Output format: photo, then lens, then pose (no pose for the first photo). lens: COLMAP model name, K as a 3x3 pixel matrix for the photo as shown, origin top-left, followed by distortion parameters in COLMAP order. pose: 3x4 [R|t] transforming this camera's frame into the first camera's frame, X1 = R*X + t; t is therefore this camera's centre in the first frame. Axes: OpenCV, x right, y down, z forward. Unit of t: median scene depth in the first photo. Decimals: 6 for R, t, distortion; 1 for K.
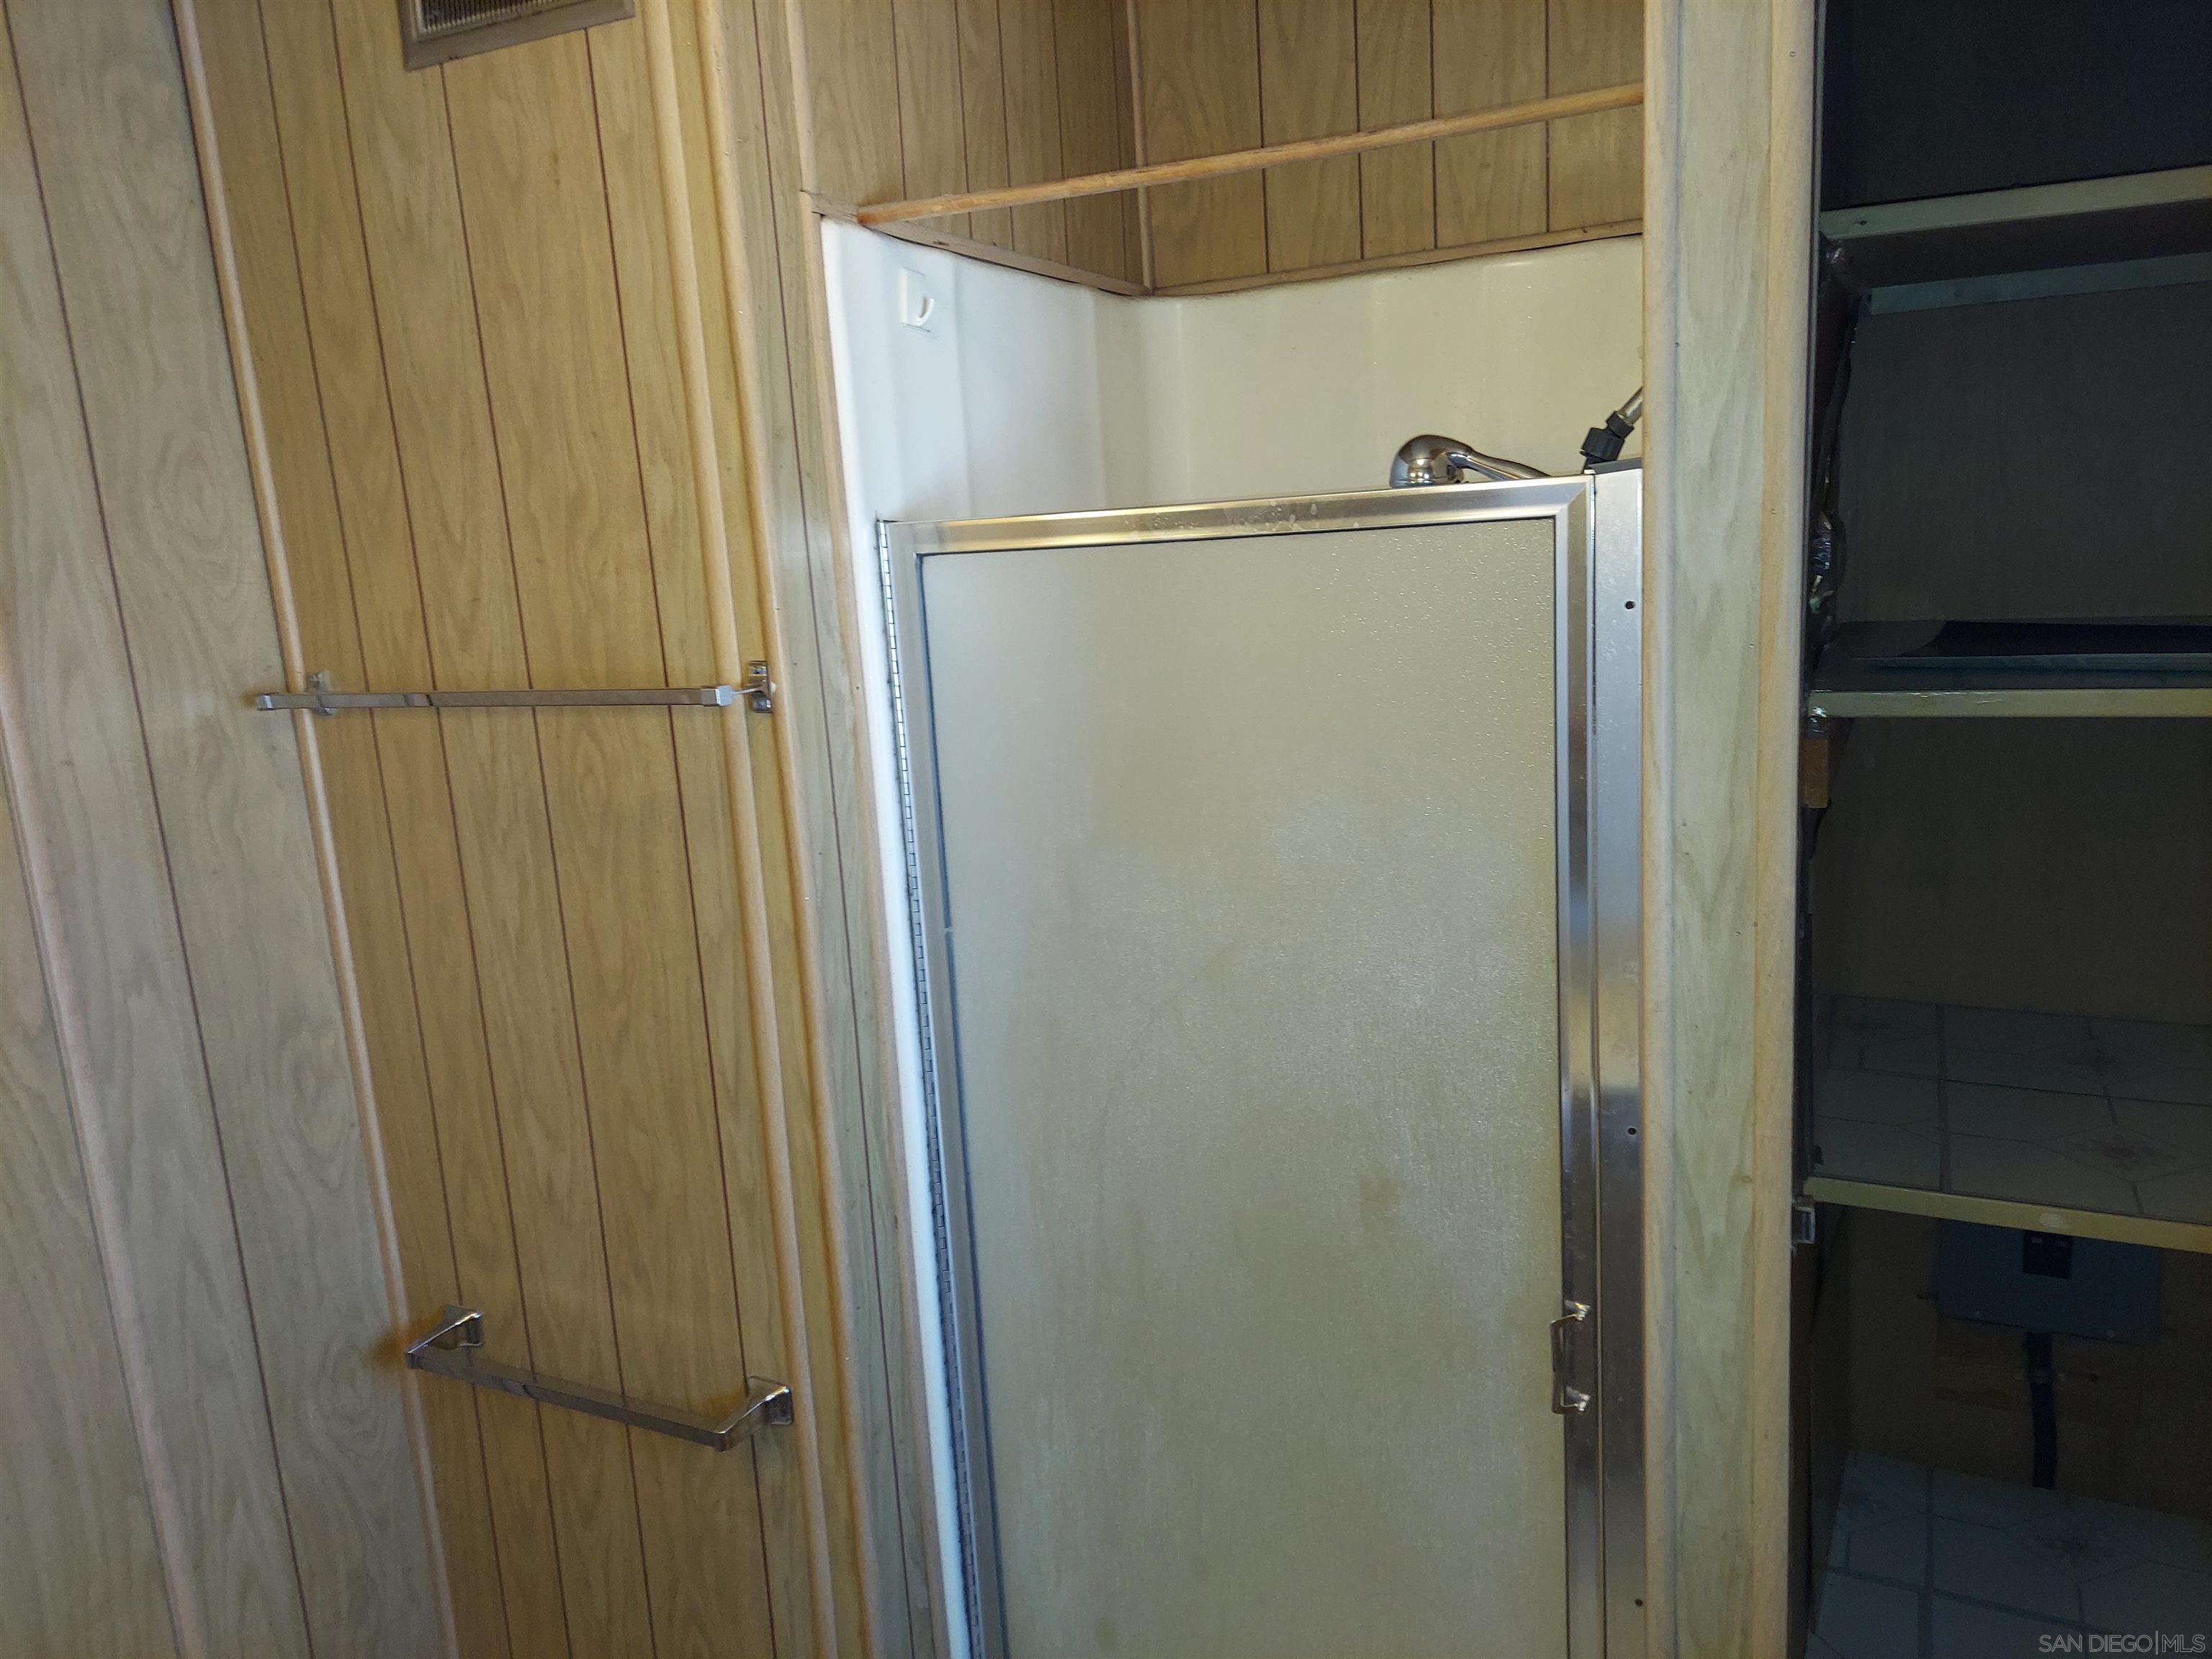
lens RADIAL K [[1590.7, 0, 1113.5], [0, 1590.7, 844.5], [0, 0, 1]] dist [0.114868, -0.121683]
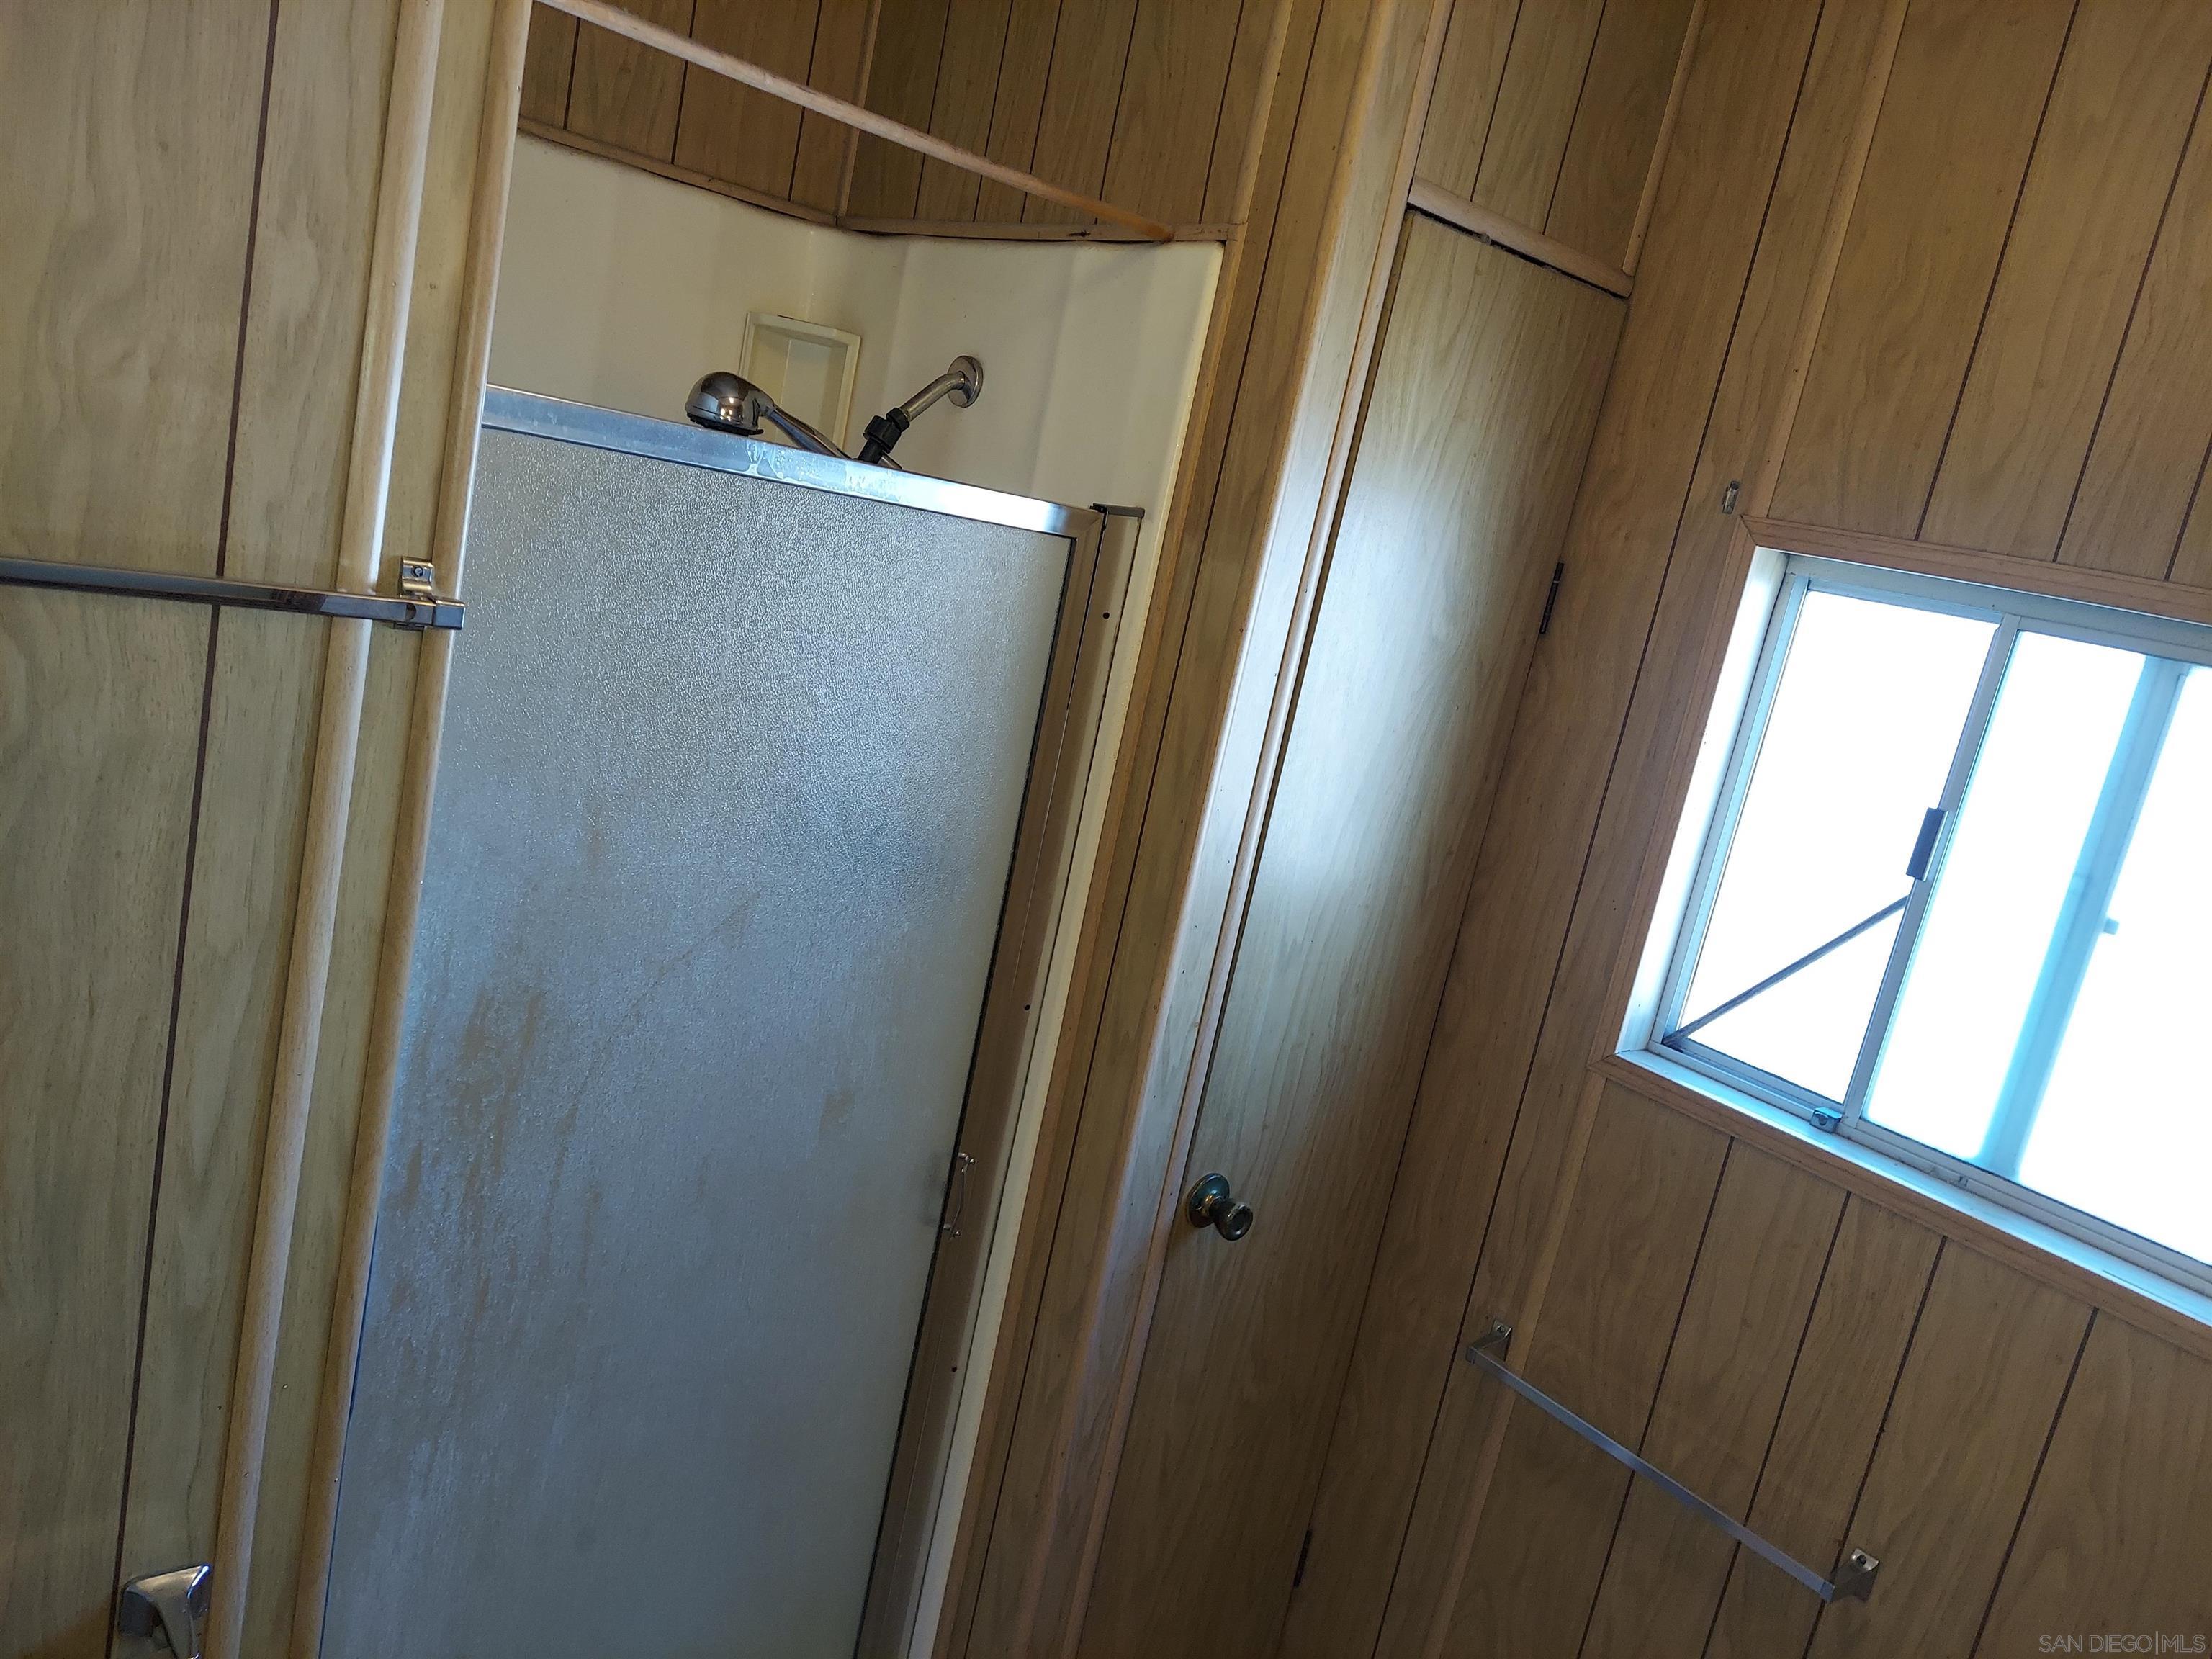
lens RADIAL K [[1590.7, 0, 1113.5], [0, 1590.7, 844.5], [0, 0, 1]] dist [0.114868, -0.121683]
pose [[0.368165, -0.061915, 0.927697, -0.746175], [-0.043691, 0.995526, 0.083781, -0.059061], [-0.928733, -0.071377, 0.363812, 0.417159]]
